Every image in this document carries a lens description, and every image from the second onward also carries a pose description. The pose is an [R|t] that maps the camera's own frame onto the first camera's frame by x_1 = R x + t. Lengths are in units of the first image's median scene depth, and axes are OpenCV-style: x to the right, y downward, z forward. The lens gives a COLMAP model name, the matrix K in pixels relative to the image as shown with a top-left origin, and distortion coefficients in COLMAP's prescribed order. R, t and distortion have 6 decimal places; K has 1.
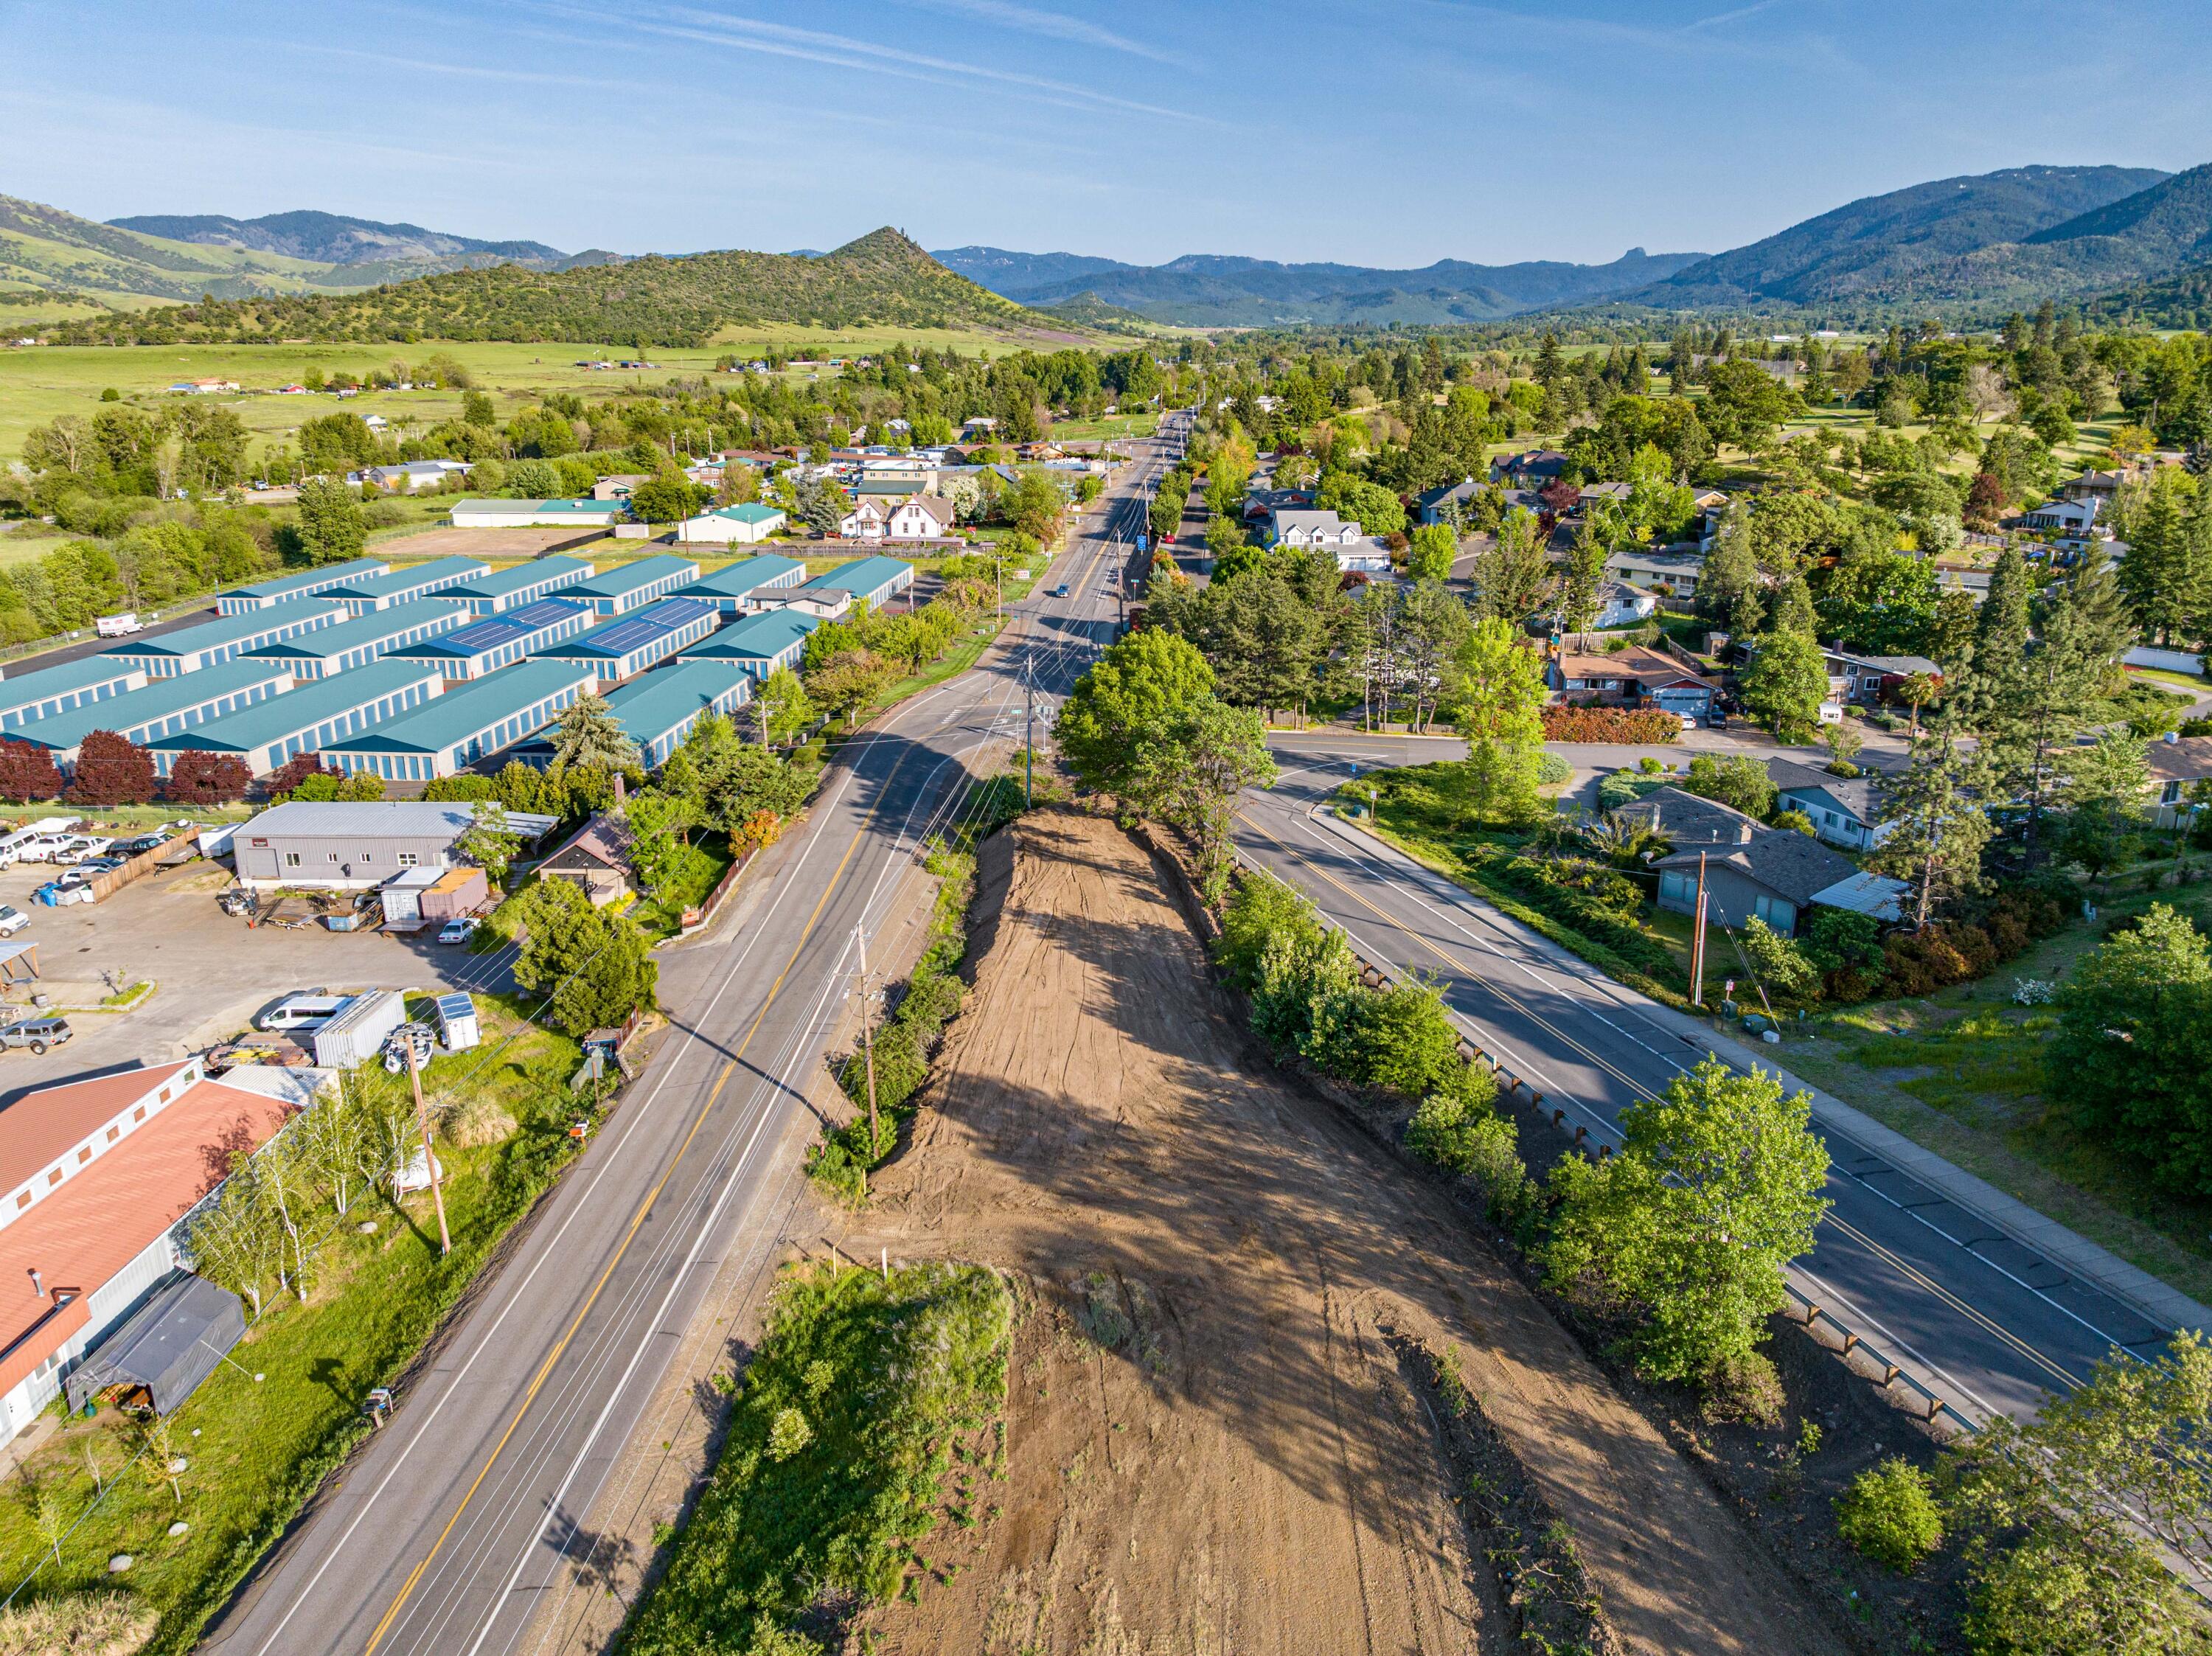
lens RADIAL K [[1560.7, 0, 1119.8], [0, 1560.7, 828.7], [0, 0, 1]] dist [-0.046650, 0.016587]
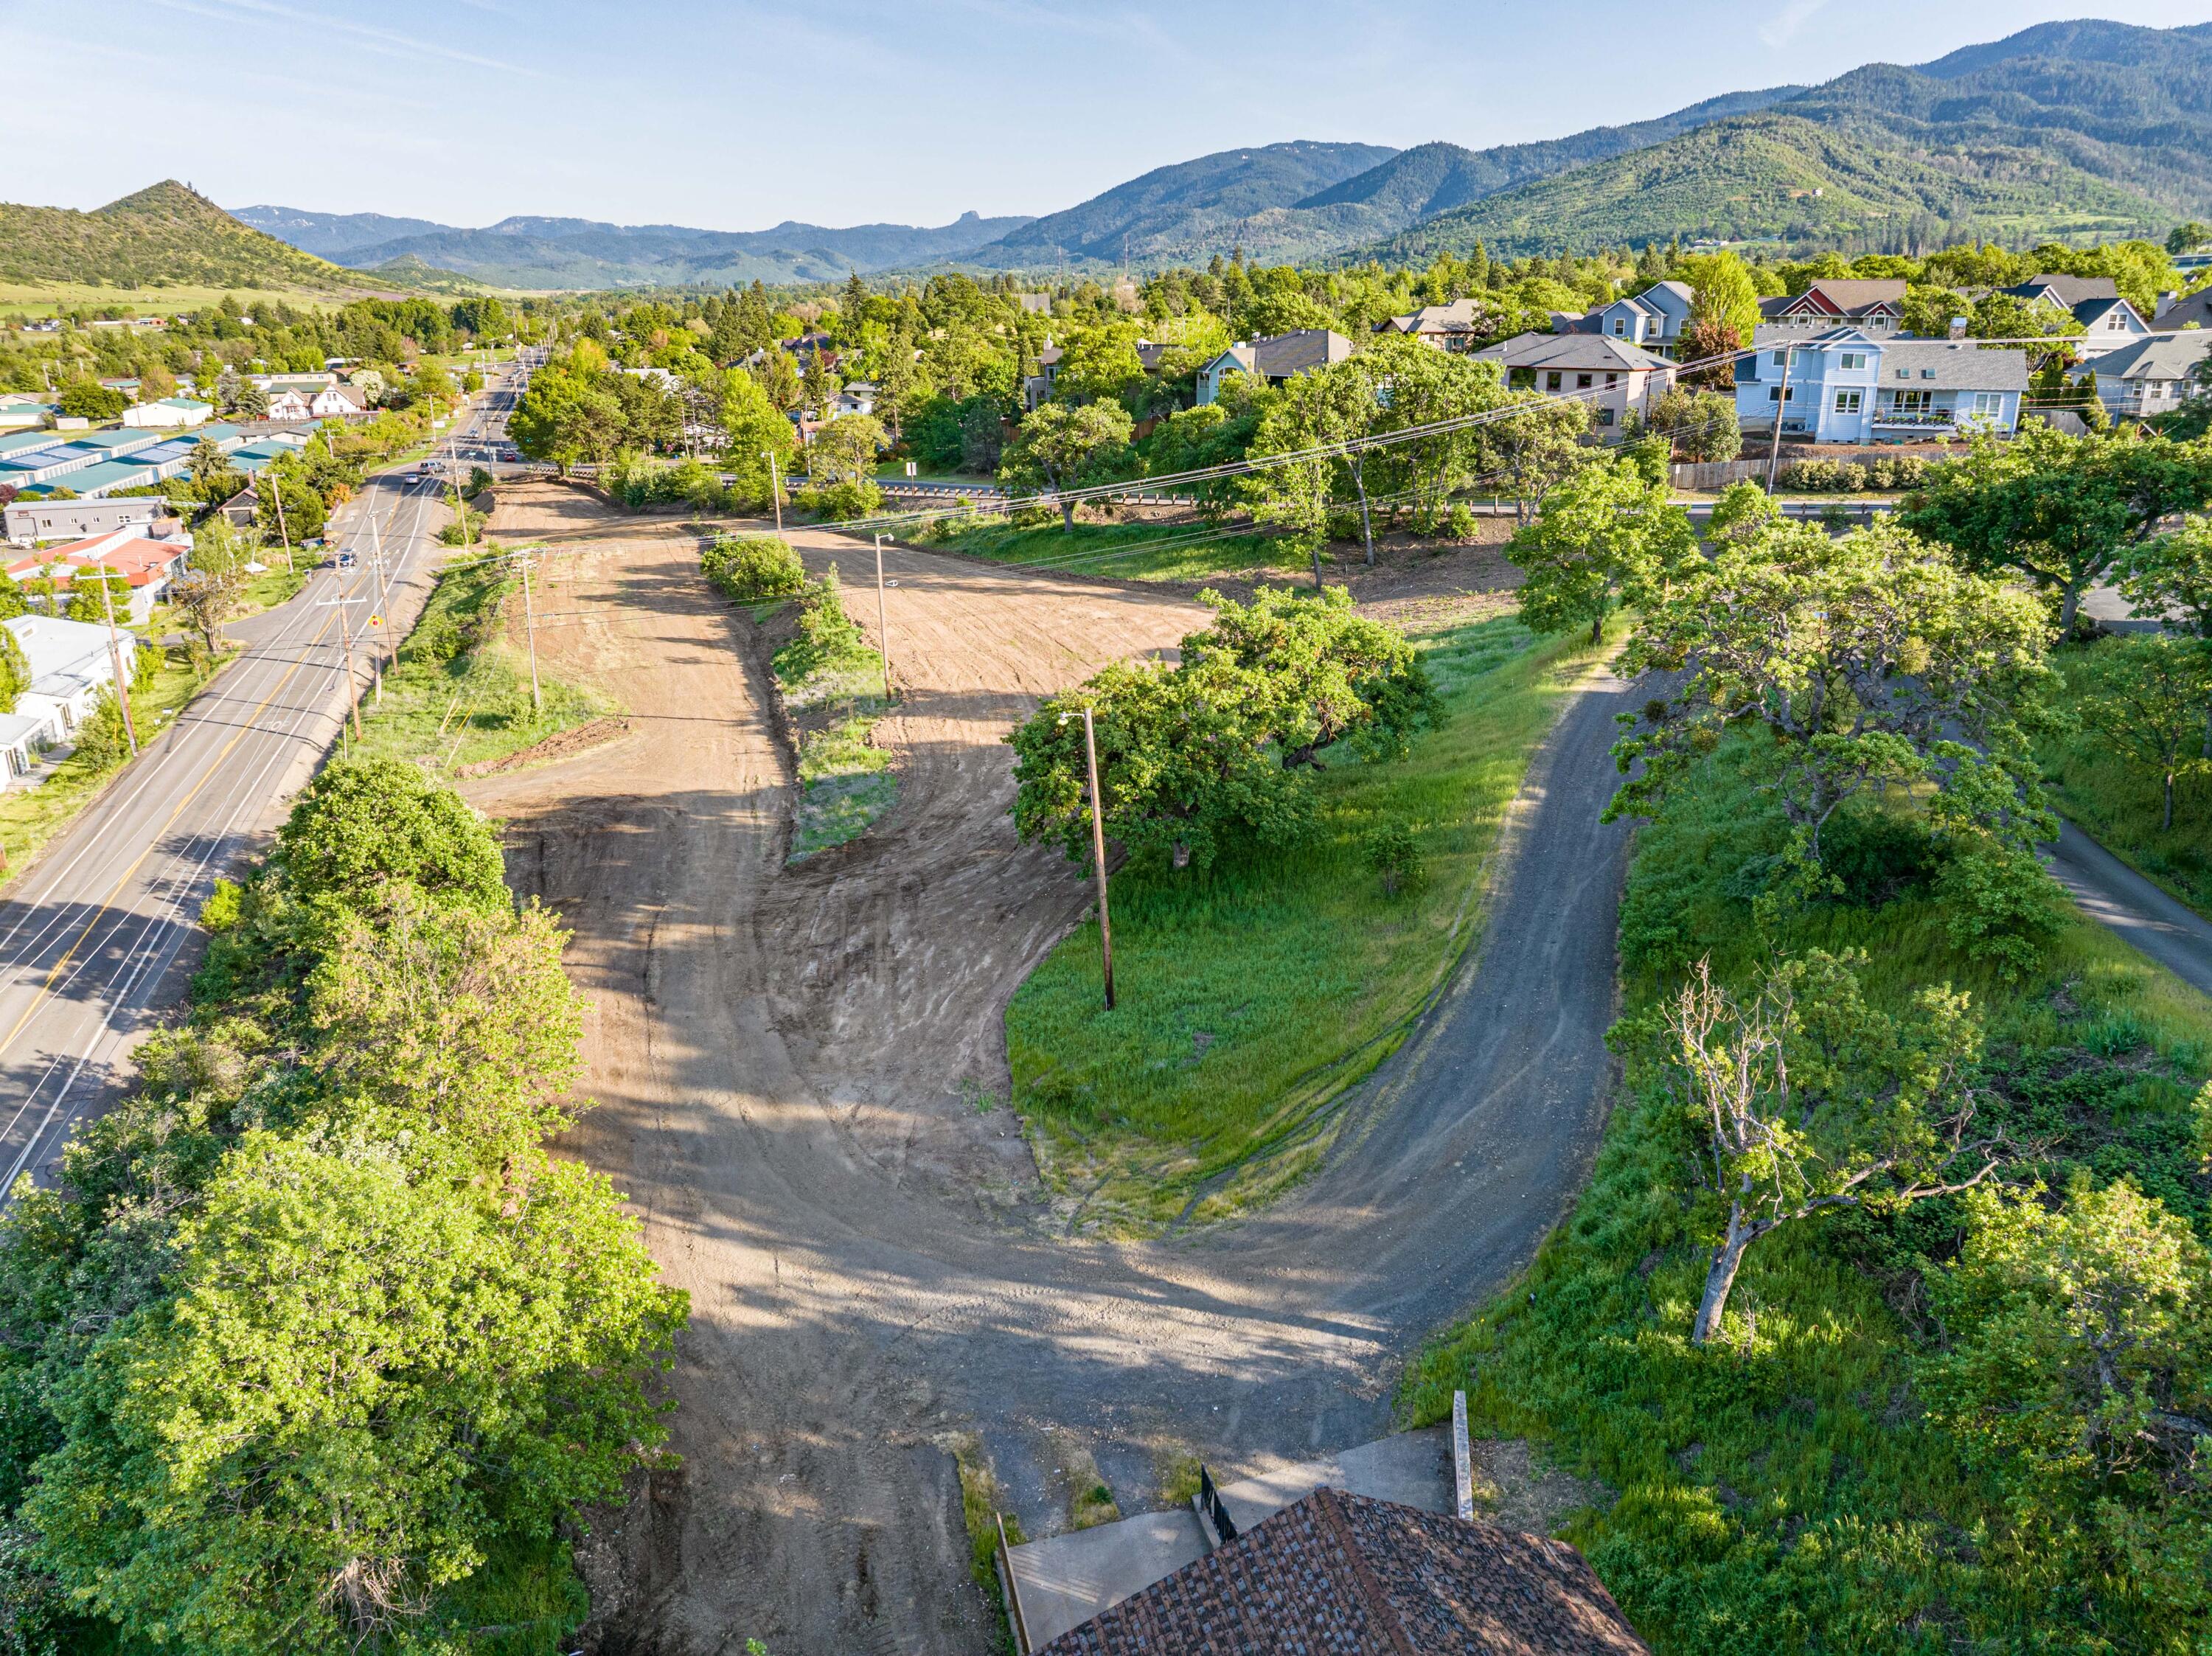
lens RADIAL K [[1560.7, 0, 1116.5], [0, 1560.7, 811.3], [0, 0, 1]] dist [-0.046650, 0.016587]
pose [[0.924555, -0.120596, 0.361463, -0.041437], [0.116513, 0.992636, 0.033158, 0.188398], [-0.362800, 0.011459, 0.931797, -0.451007]]
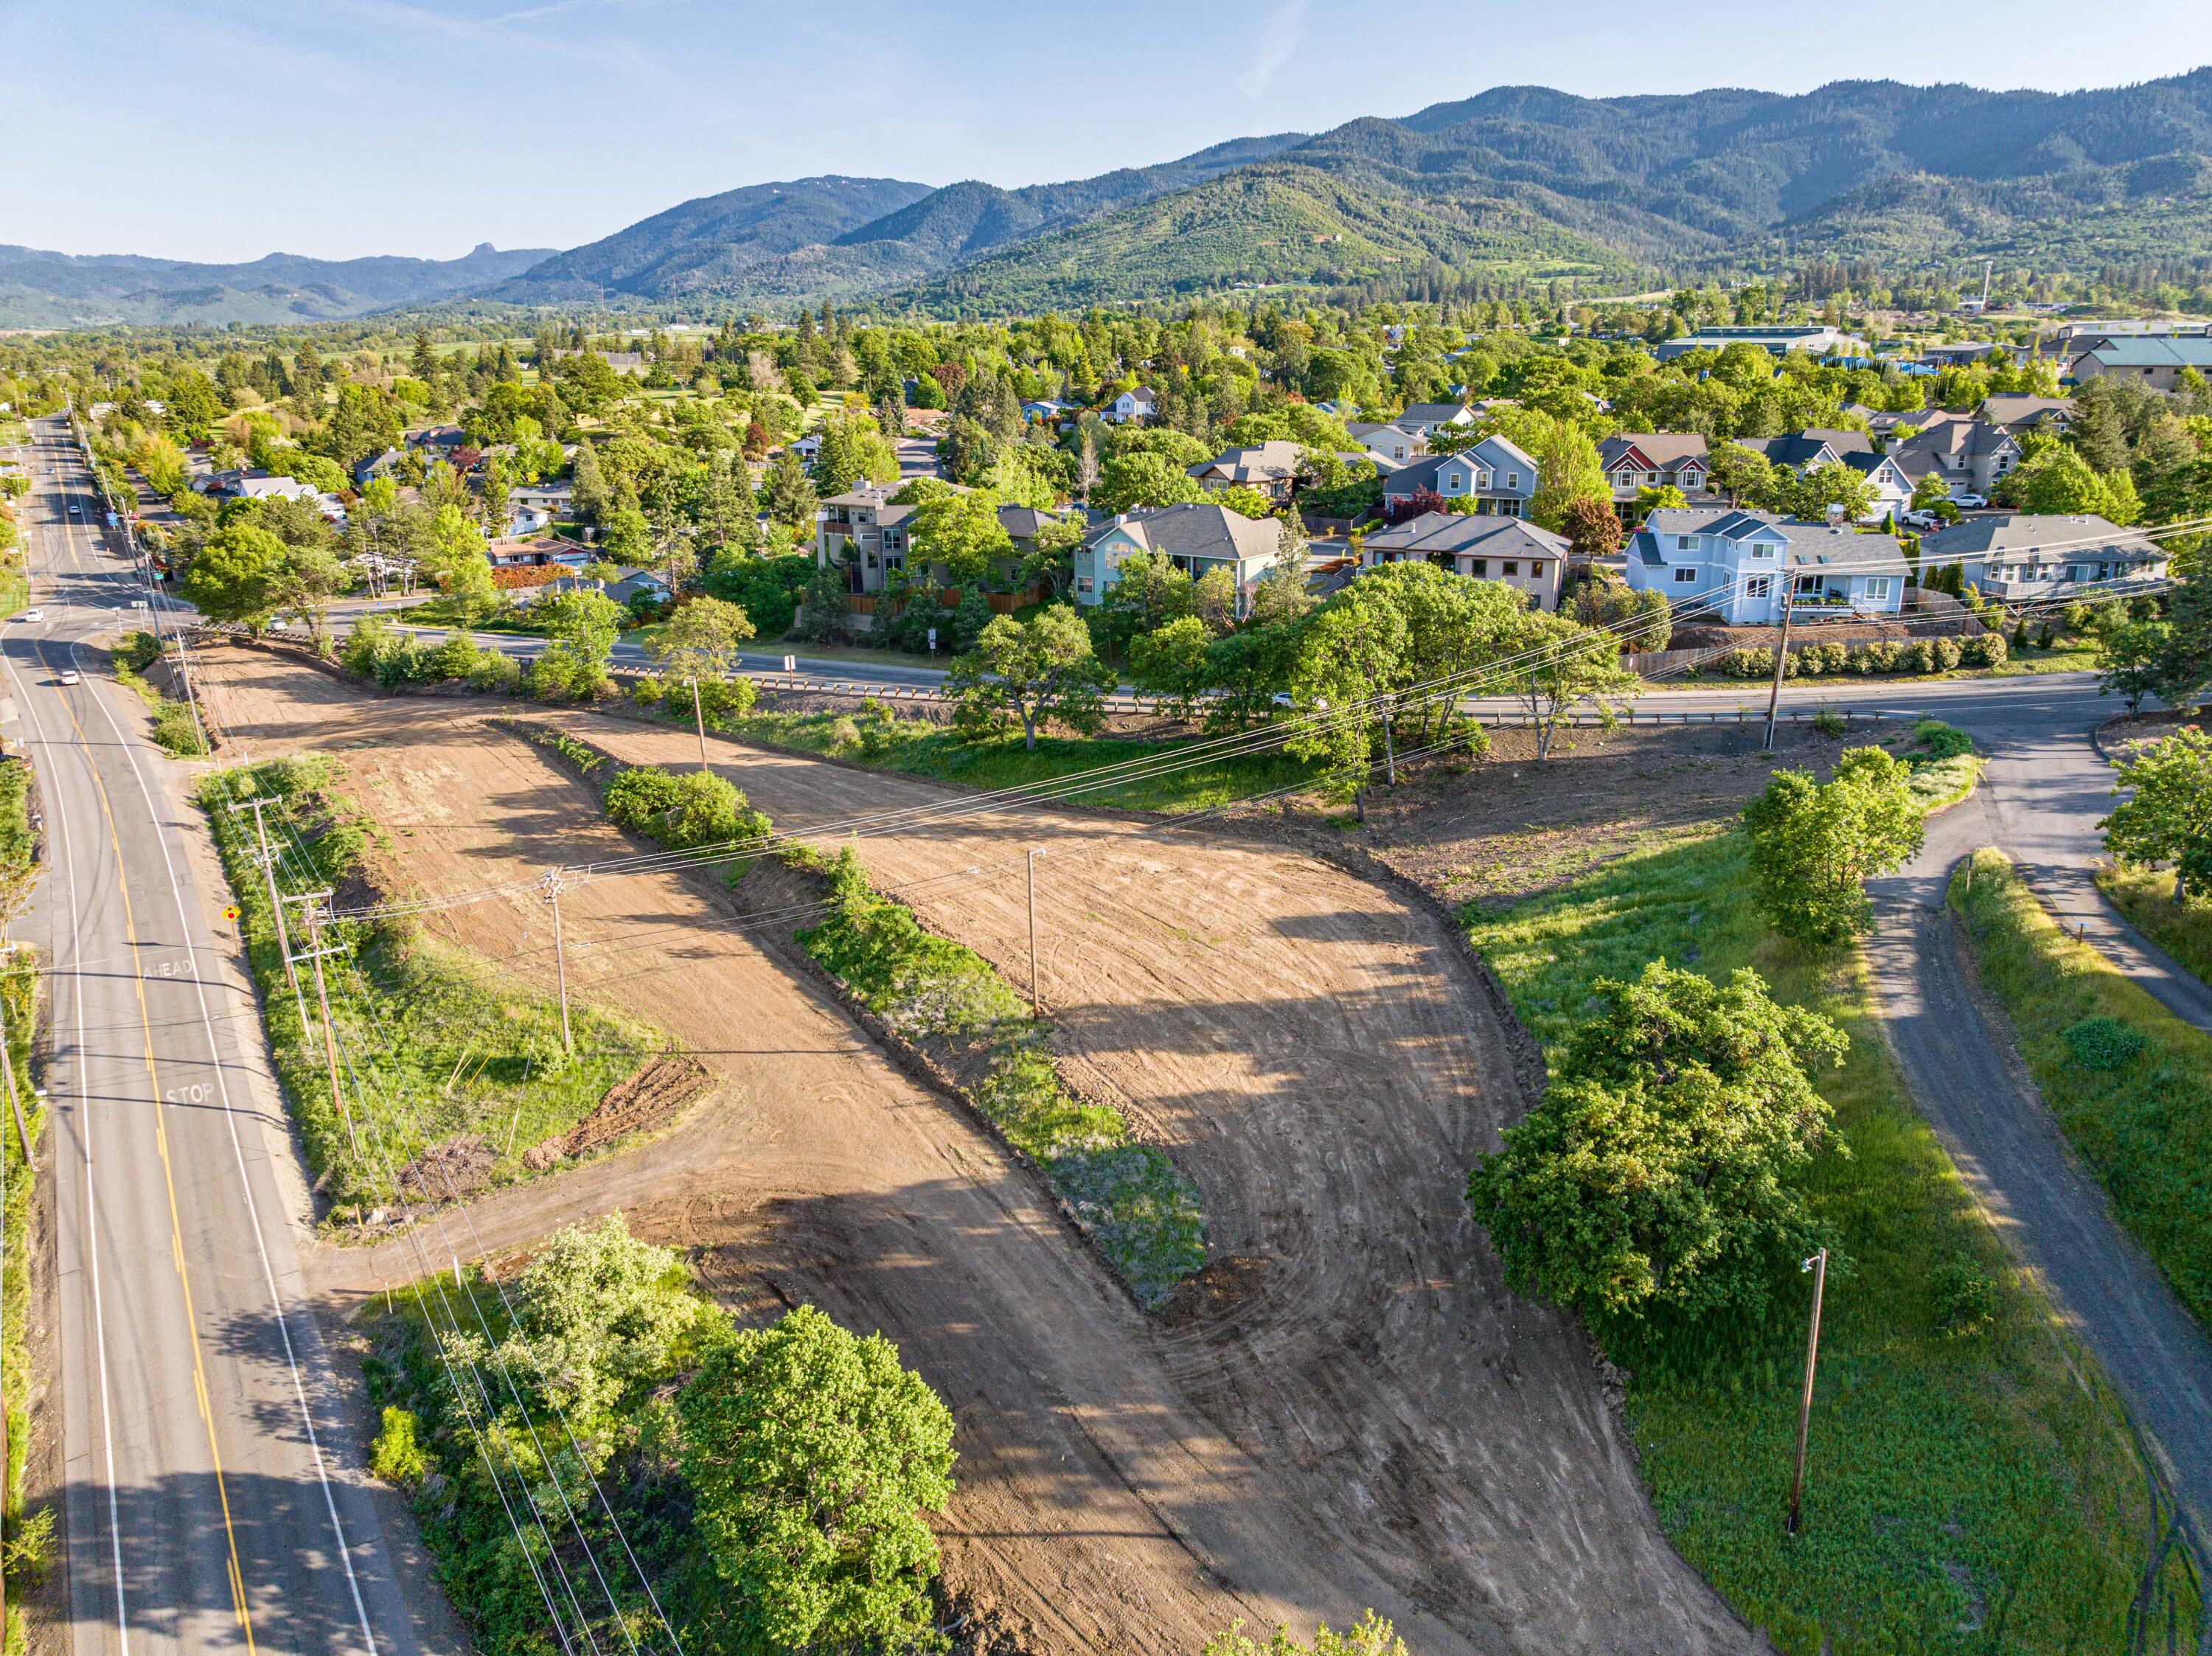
lens RADIAL K [[1560.7, 0, 1118.3], [0, 1560.7, 812.4], [0, 0, 1]] dist [-0.046650, 0.016587]
pose [[0.782021, -0.184538, 0.595305, -0.124767], [0.188496, 0.980458, 0.056314, 0.115416], [-0.594064, 0.068174, 0.801524, -0.378219]]
